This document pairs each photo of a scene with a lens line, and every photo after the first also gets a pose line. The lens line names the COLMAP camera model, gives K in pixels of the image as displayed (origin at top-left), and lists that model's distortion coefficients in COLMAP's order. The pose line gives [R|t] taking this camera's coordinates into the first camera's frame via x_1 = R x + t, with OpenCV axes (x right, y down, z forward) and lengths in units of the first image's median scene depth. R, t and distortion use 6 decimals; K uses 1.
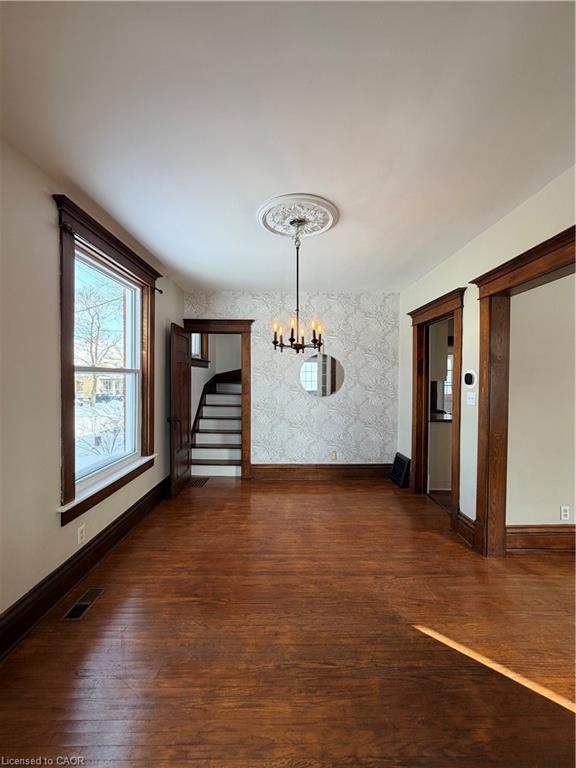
lens RADIAL K [[305.0, 0, 287.7], [0, 305.0, 381.4], [0, 0, 1]] dist [-0.001236, 0.000546]
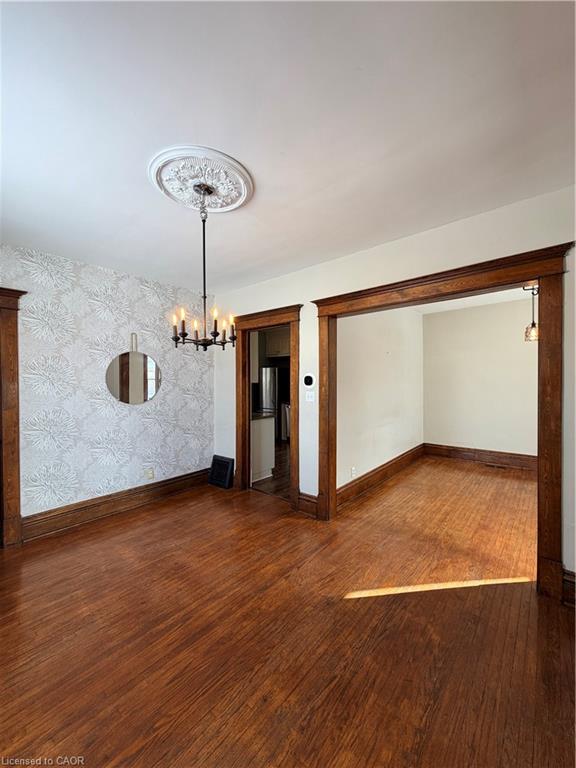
lens RADIAL K [[305.0, 0, 287.7], [0, 305.0, 381.4], [0, 0, 1]] dist [-0.001236, 0.000546]
pose [[0.657513, -0.010535, 0.753370, -0.375697], [0.016191, 0.999869, -0.000149, -0.006100], [-0.753269, 0.012296, 0.657597, 0.263351]]
